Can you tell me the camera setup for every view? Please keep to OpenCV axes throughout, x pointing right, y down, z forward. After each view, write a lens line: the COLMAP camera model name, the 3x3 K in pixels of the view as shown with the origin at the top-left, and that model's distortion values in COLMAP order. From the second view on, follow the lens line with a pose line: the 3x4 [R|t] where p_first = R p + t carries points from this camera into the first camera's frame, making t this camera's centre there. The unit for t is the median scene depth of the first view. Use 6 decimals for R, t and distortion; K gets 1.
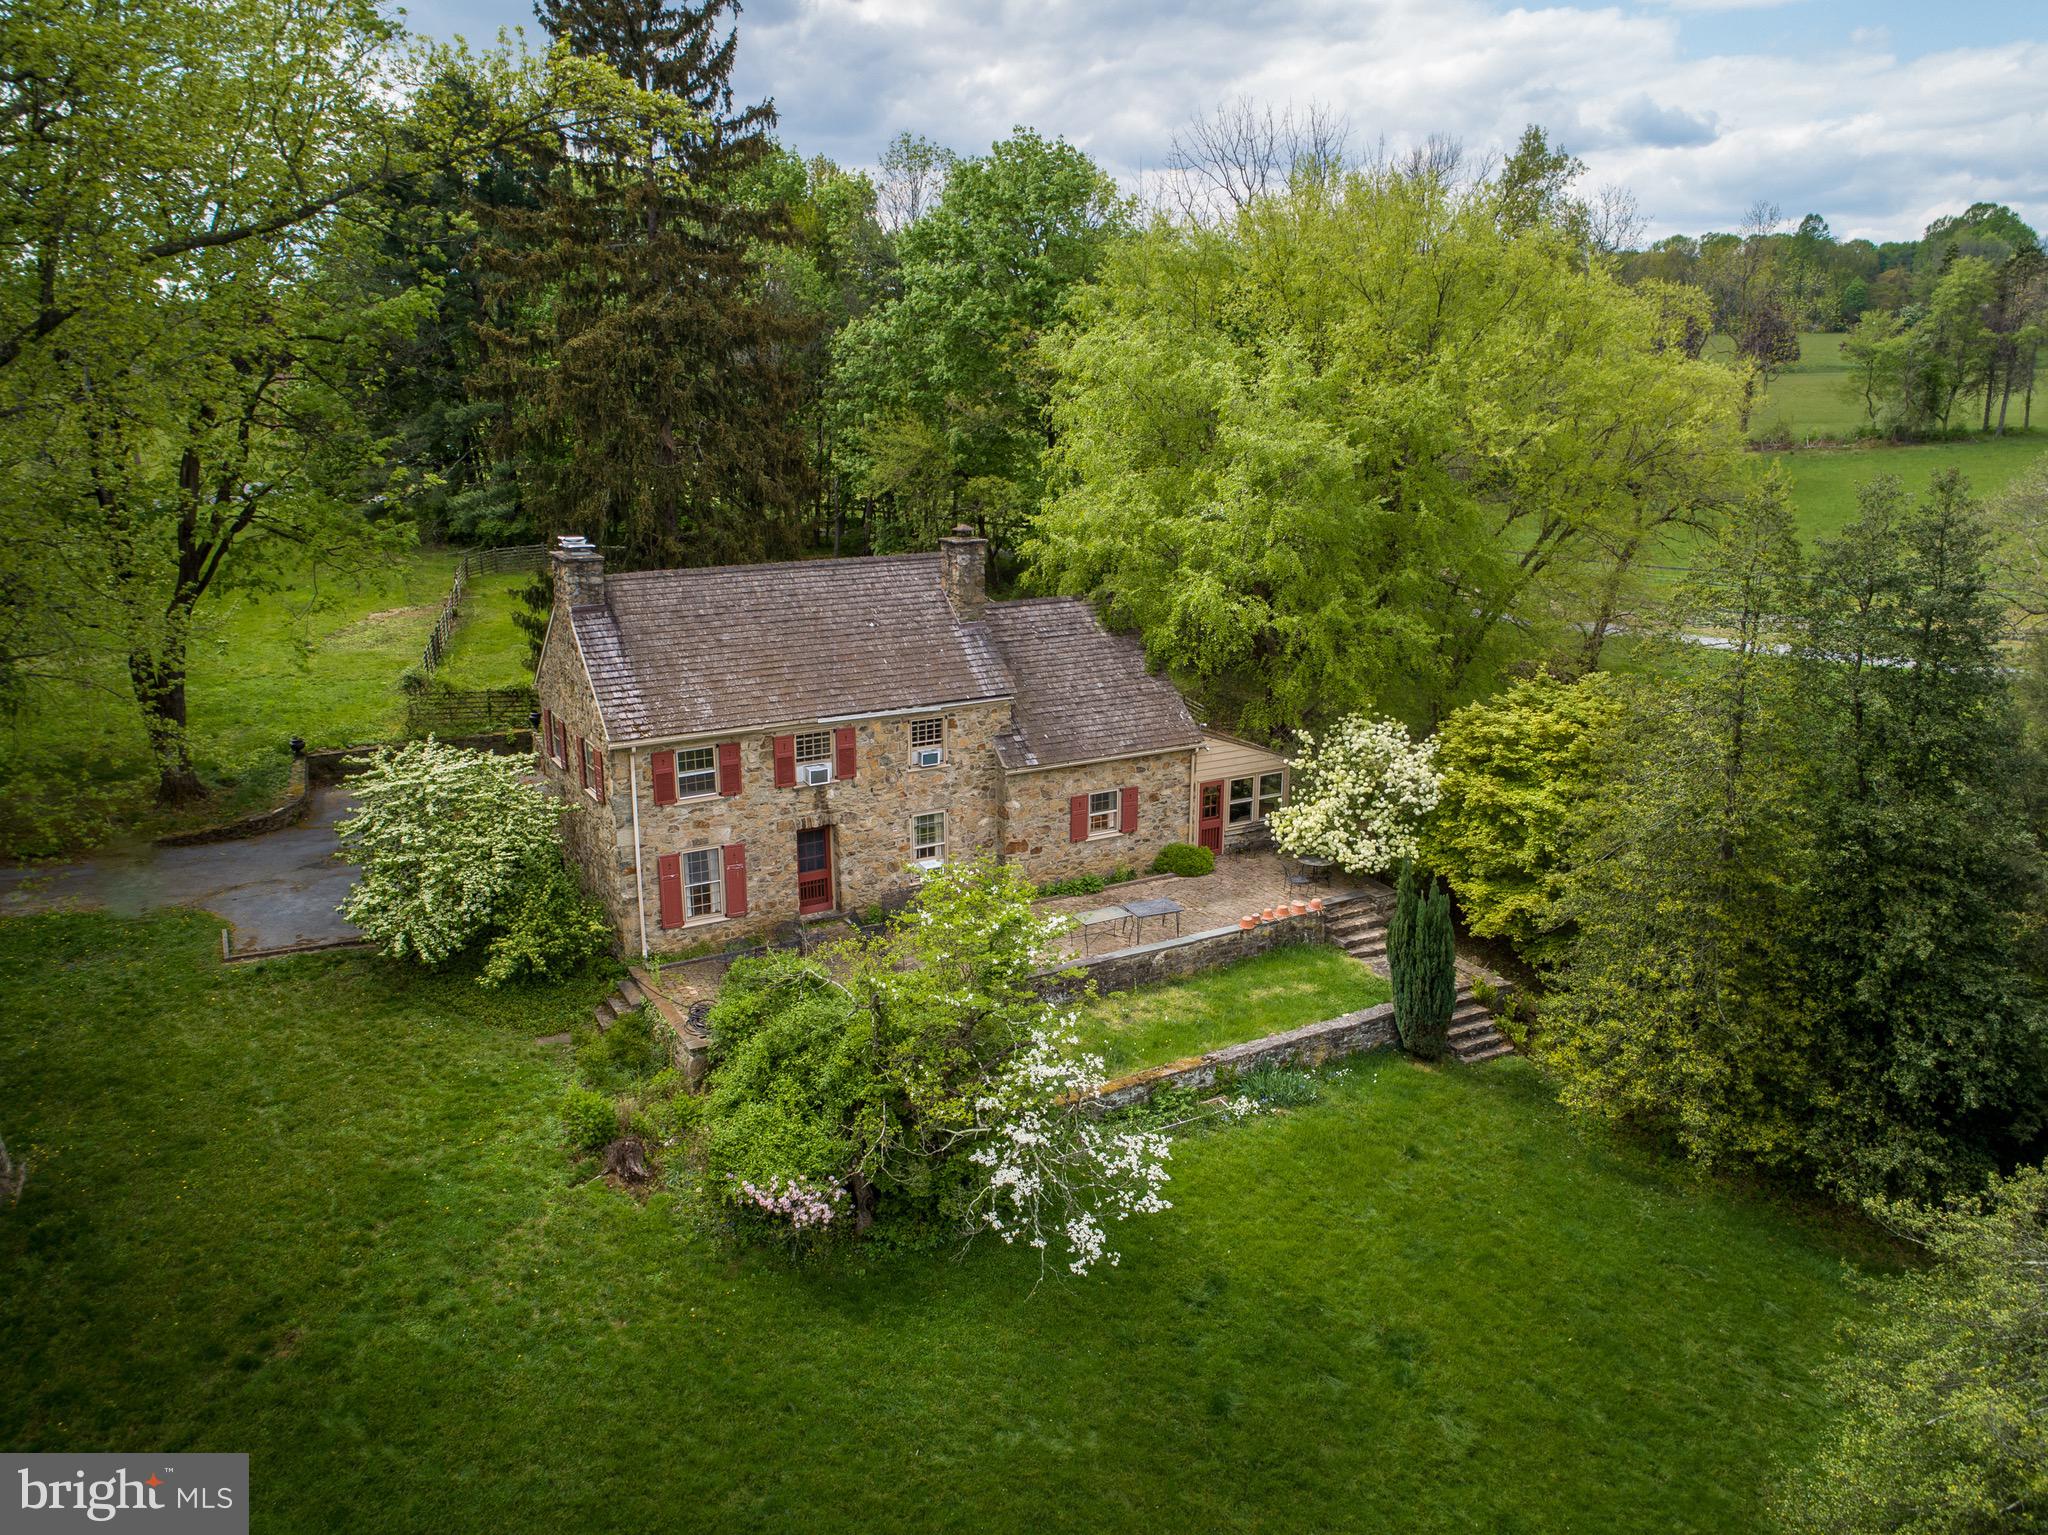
lens RADIAL K [[1614.7, 0, 1014.7], [0, 1614.7, 759.7], [0, 0, 1]] dist [-0.001122, 0.013099]
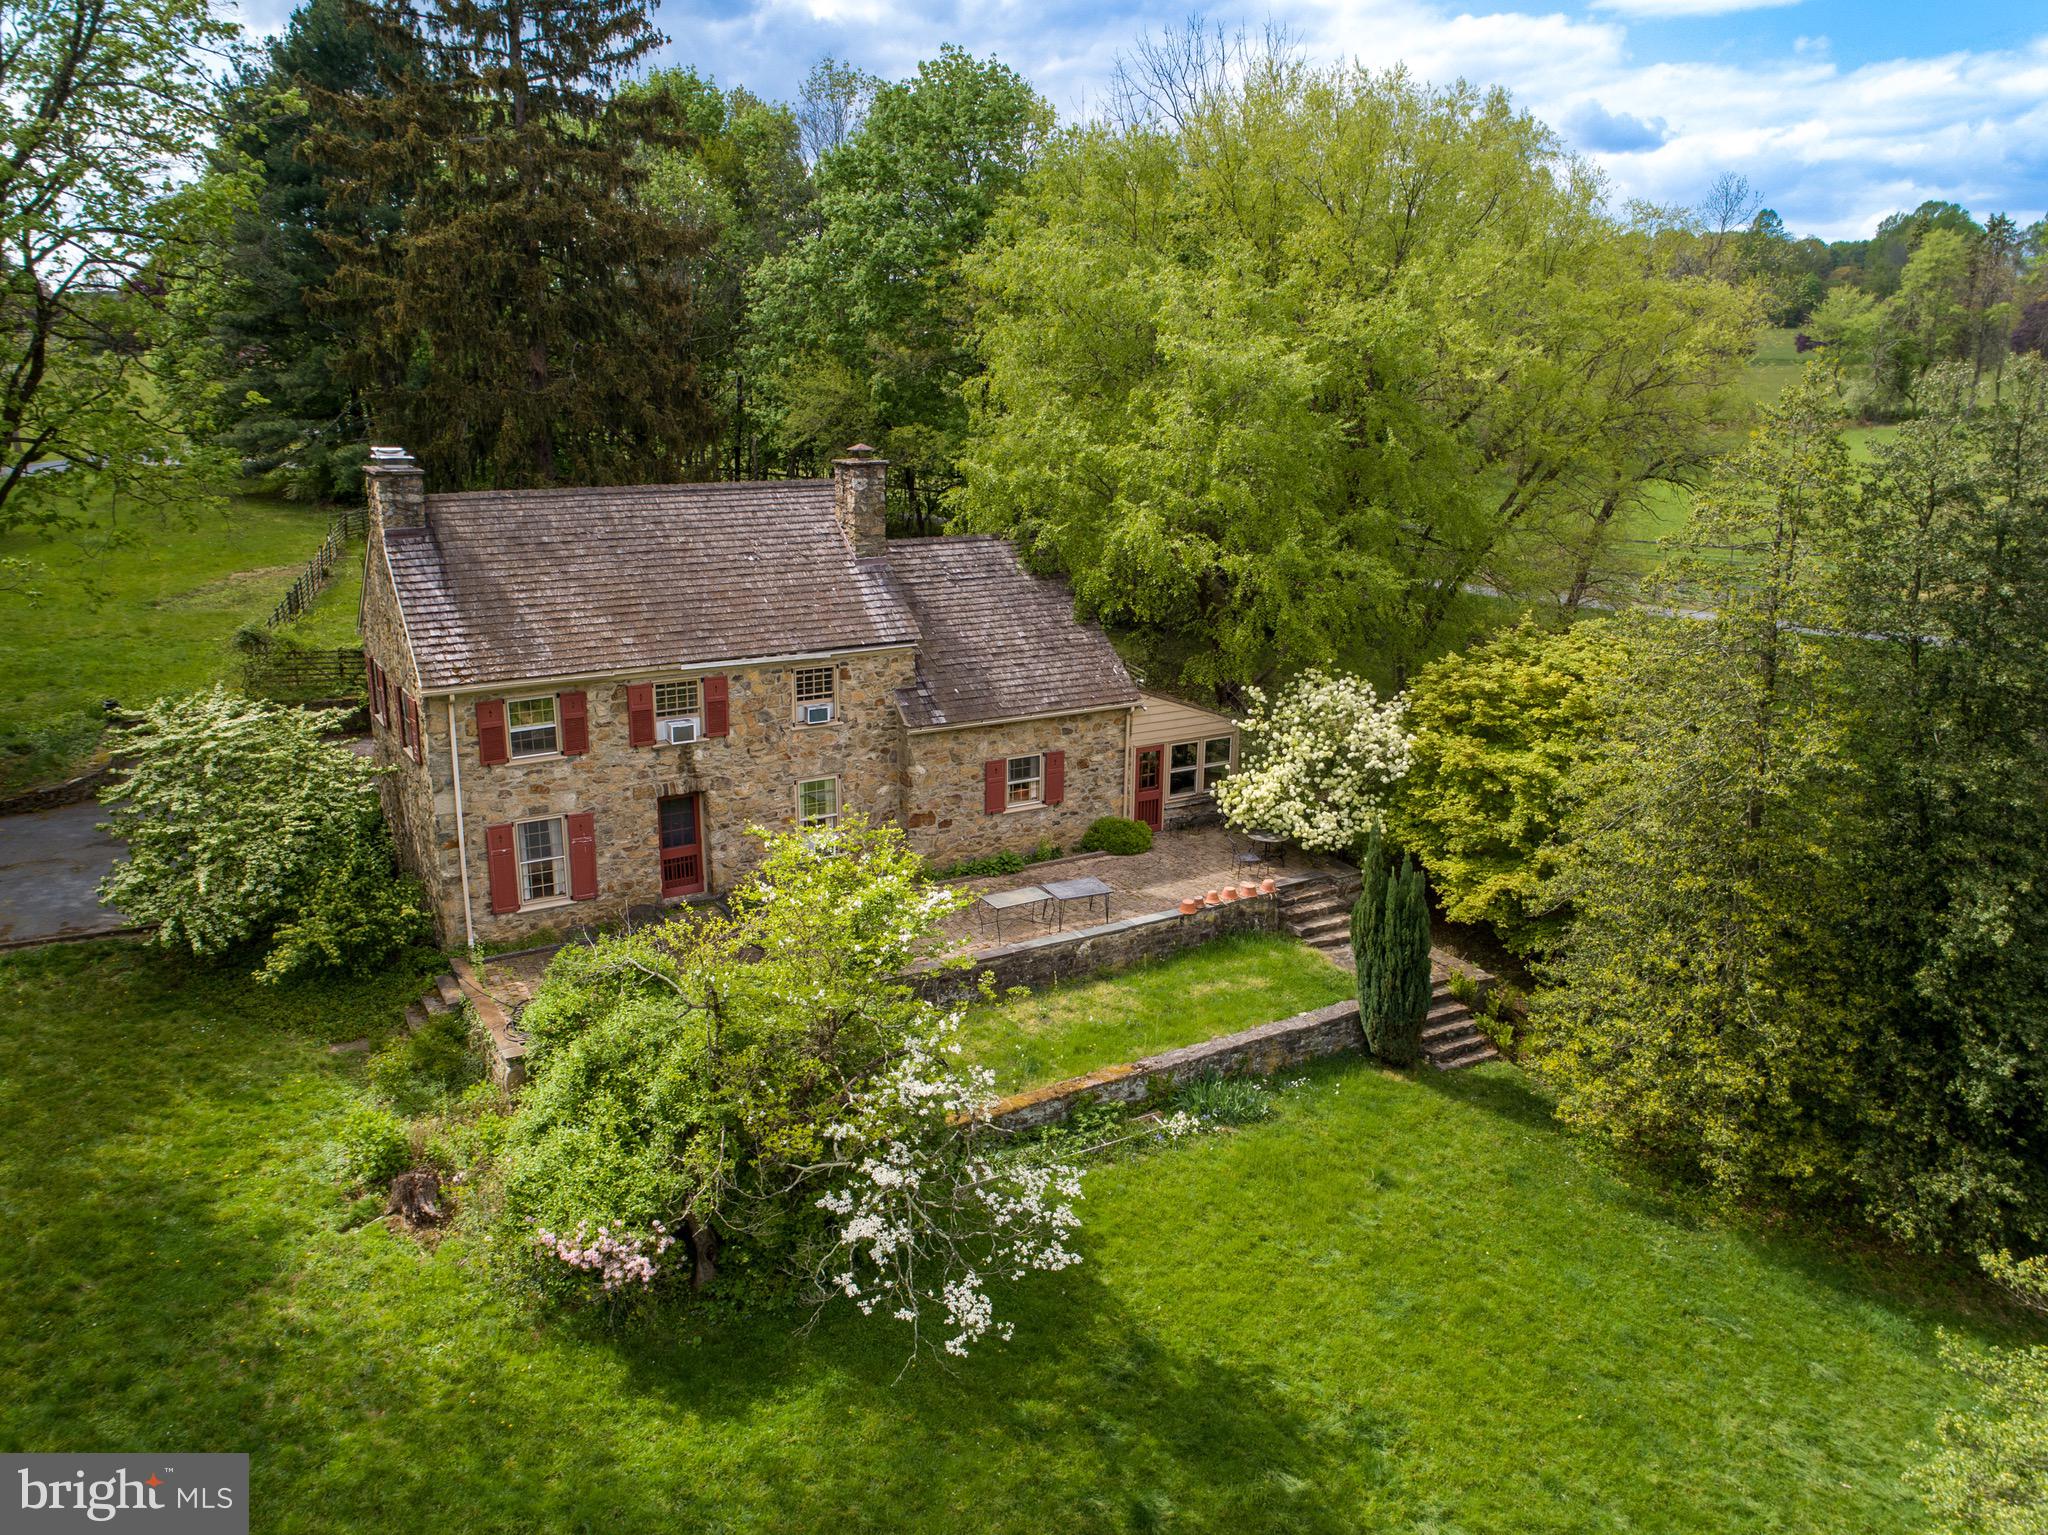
lens RADIAL K [[1614.7, 0, 1014.7], [0, 1614.7, 759.7], [0, 0, 1]] dist [-0.001122, 0.013099]
pose [[0.999631, 0.001690, 0.027109, 0.030274], [-0.001724, 0.999998, 0.001260, 0.023364], [-0.027107, -0.001307, 0.999632, 0.154932]]
